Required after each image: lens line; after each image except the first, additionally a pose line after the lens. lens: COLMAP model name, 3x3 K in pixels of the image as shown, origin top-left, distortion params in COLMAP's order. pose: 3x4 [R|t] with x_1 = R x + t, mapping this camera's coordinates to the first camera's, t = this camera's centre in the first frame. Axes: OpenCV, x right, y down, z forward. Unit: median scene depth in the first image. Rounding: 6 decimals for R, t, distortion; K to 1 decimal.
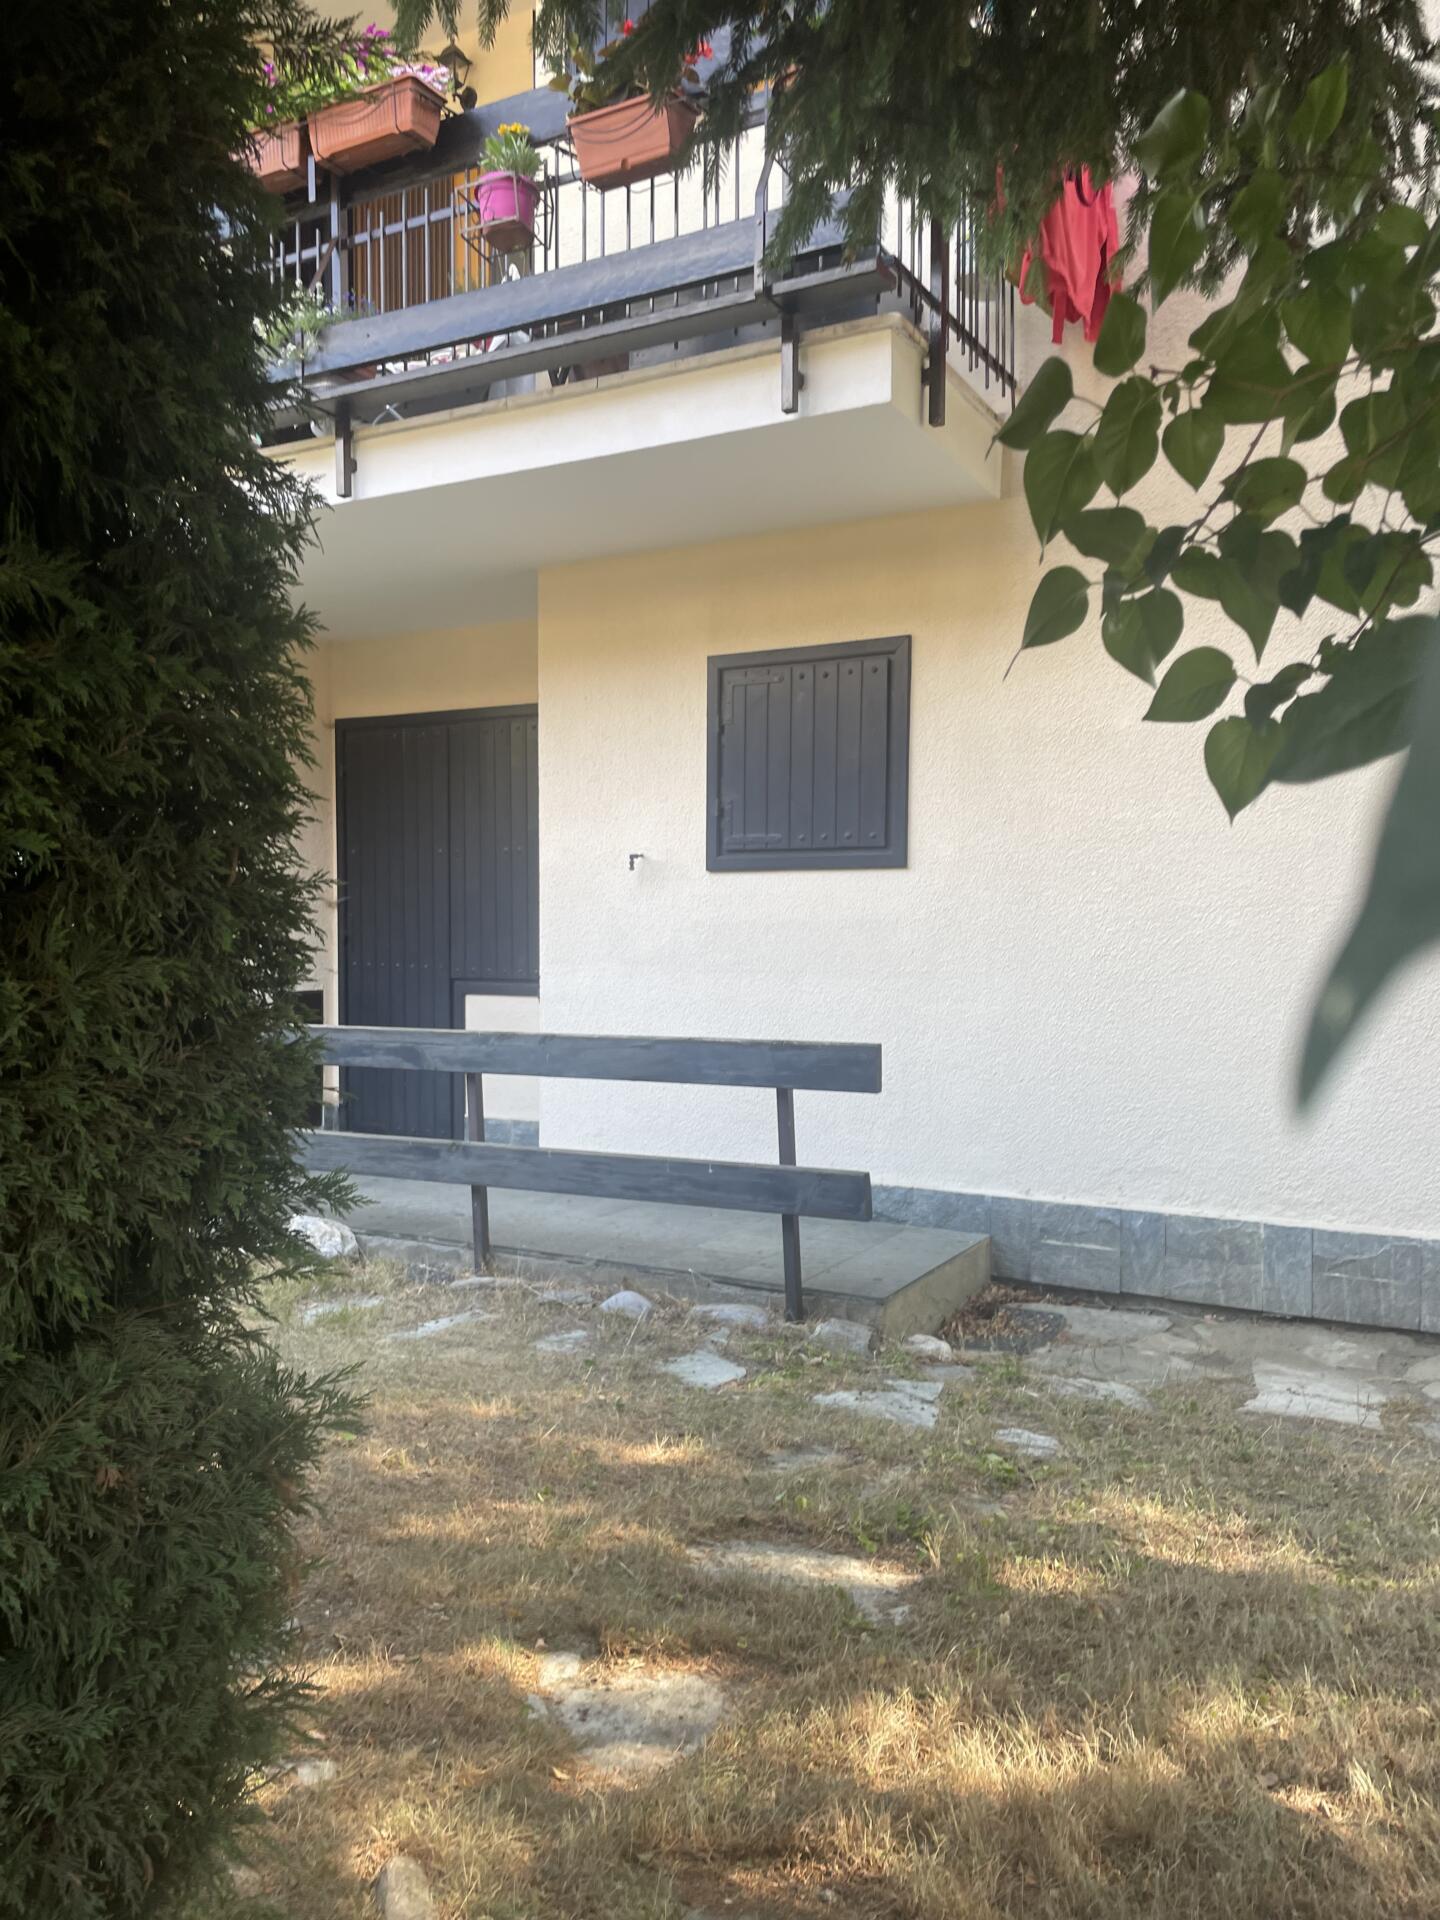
lens RADIAL K [[1441.3, 0, 710.6], [0, 1441.3, 963.3], [0, 0, 1]] dist [0.089423, -0.096628]
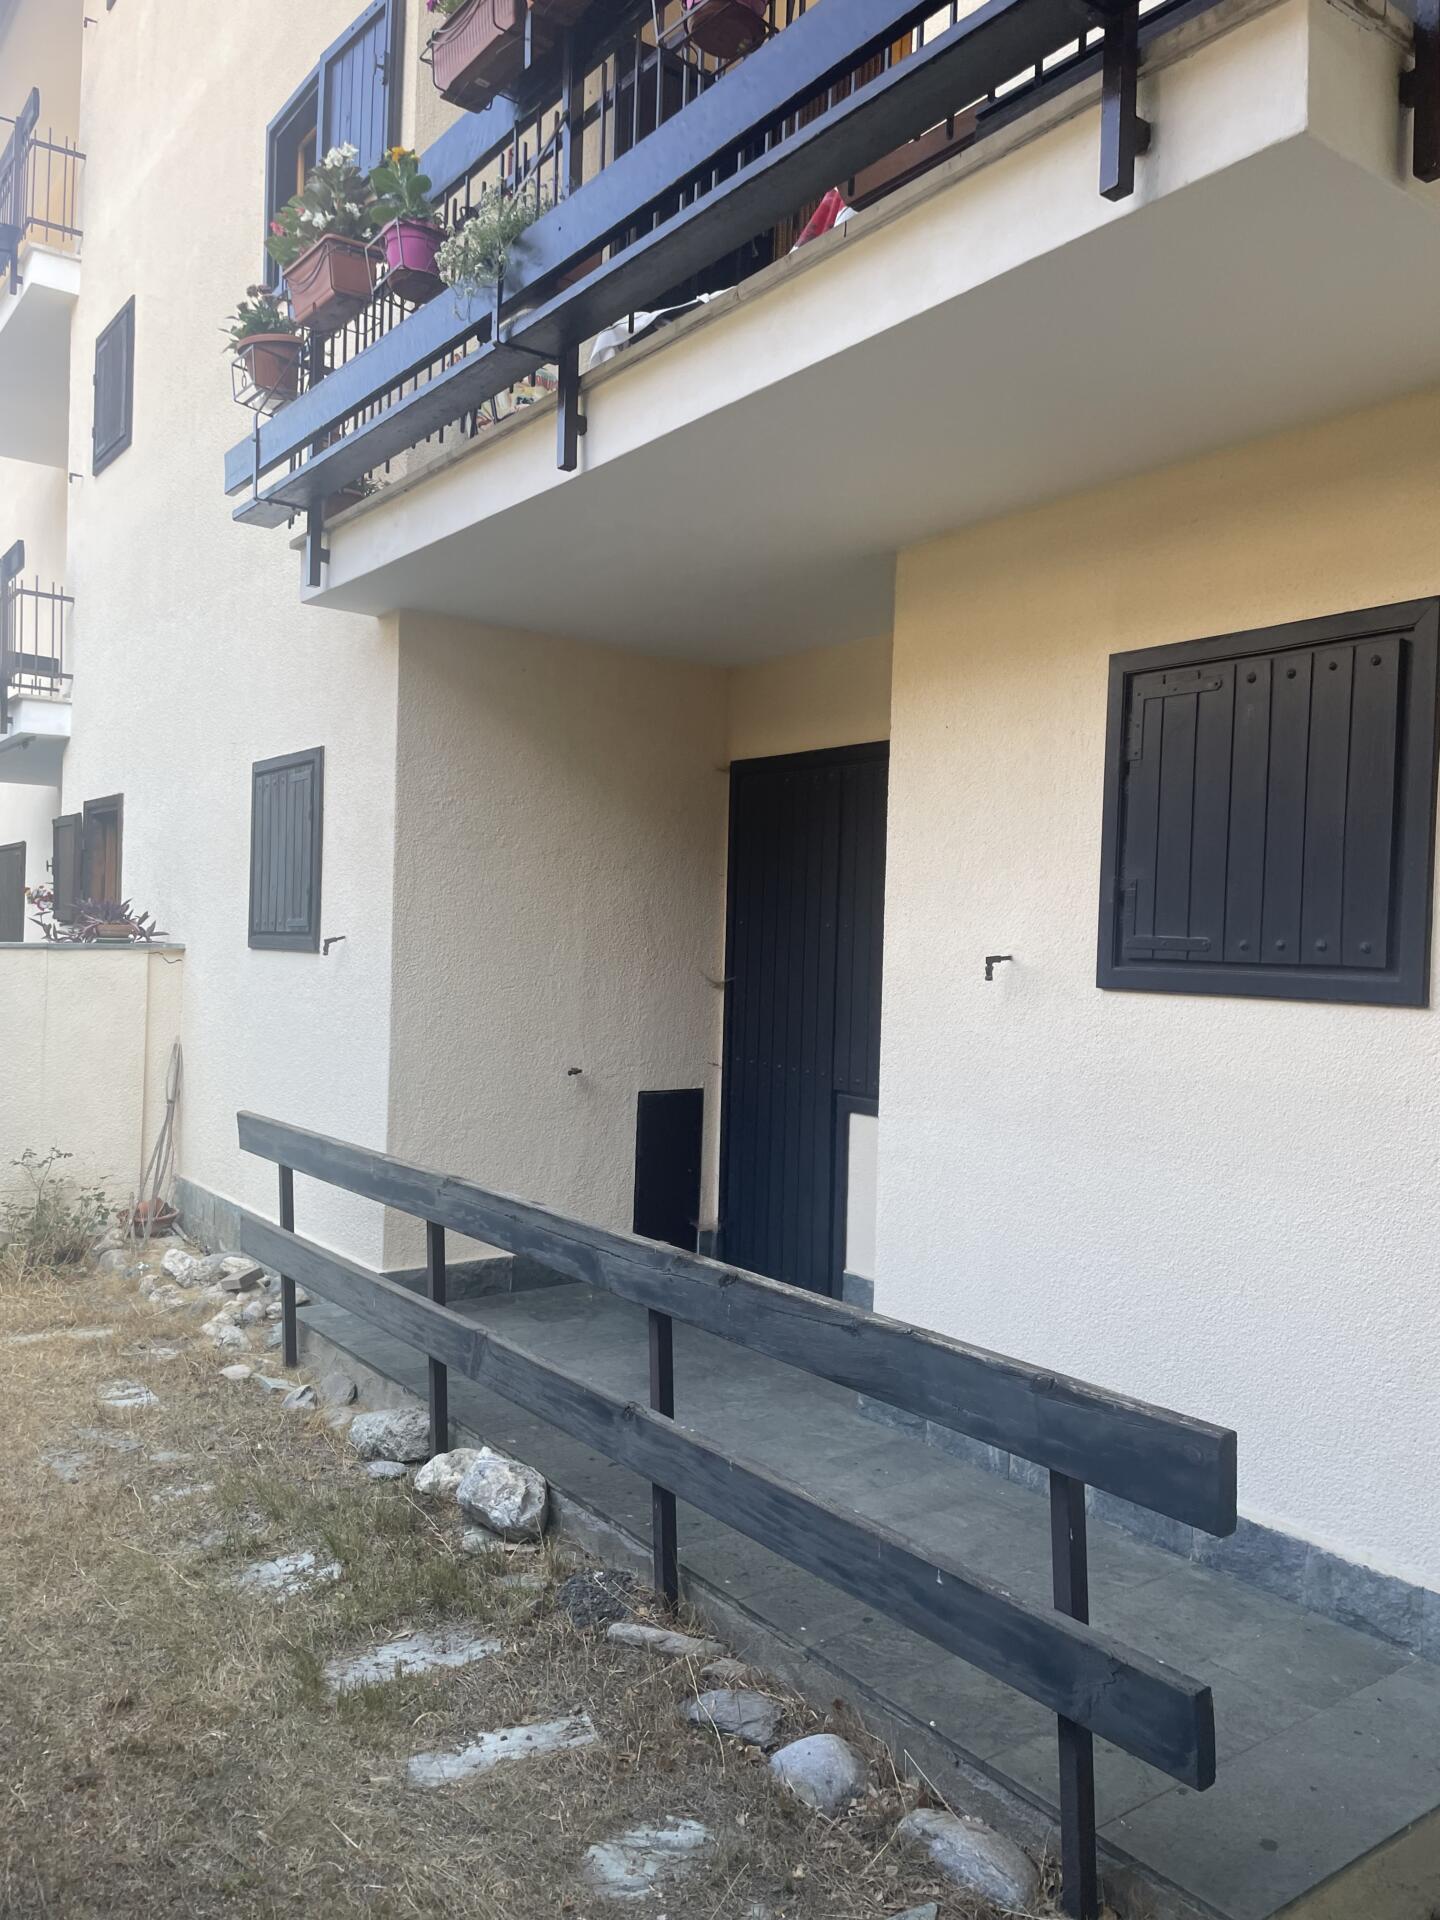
lens RADIAL K [[1441.3, 0, 731.5], [0, 1441.3, 945.2], [0, 0, 1]] dist [0.089423, -0.096628]
pose [[0.906986, 0.025343, -0.420398, 0.125526], [-0.035192, 0.999257, -0.015685, -0.070238], [0.419688, 0.029020, 0.907204, 0.361806]]
